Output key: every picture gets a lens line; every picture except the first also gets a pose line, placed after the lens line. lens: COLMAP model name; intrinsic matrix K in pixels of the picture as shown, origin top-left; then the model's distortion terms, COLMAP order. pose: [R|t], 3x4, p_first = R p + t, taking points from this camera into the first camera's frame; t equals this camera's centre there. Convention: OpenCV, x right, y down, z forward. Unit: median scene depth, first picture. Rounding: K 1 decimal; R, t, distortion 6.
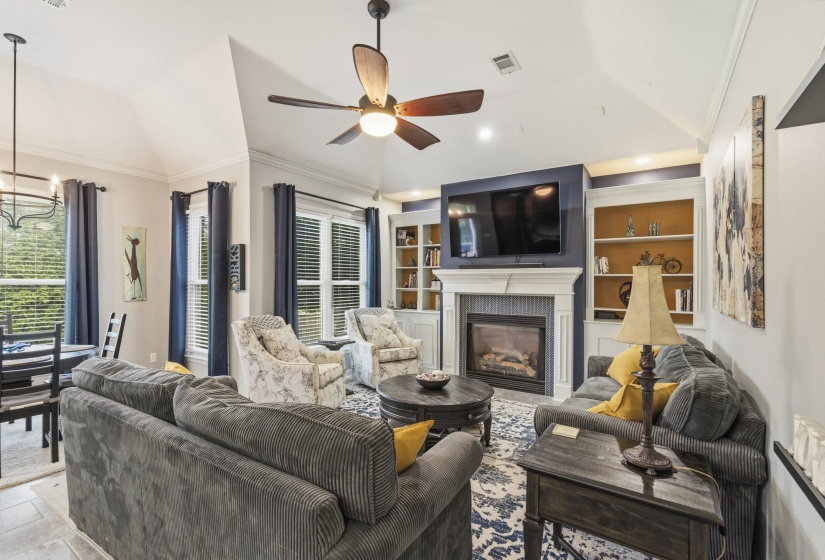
lens RADIAL K [[380.4, 0, 414.1], [0, 380.4, 284.3], [0, 0, 1]] dist [0.014900, 0.000330]
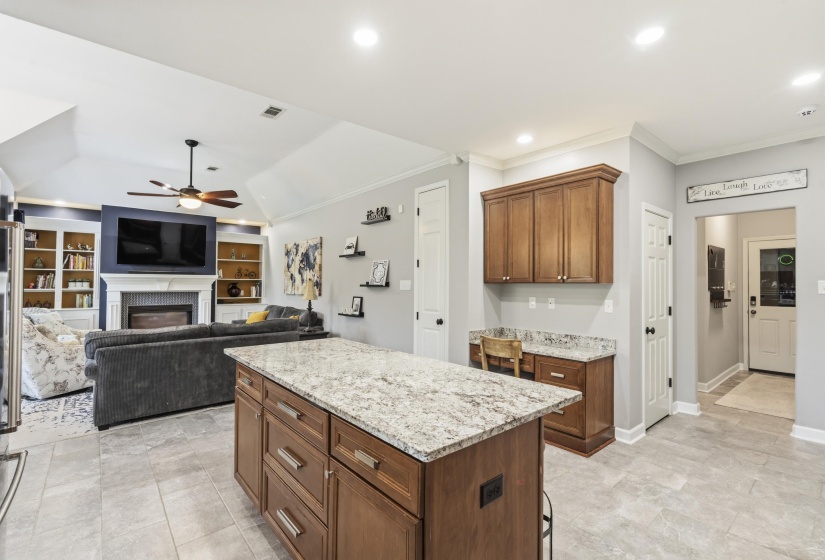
lens RADIAL K [[380.4, 0, 412.6], [0, 380.4, 279.7], [0, 0, 1]] dist [0.014900, 0.000330]
pose [[0.277251, 0.003983, 0.960789, -0.877330], [-0.001505, 0.999992, -0.003711, -0.014522], [-0.960796, -0.000417, 0.277255, -0.330671]]
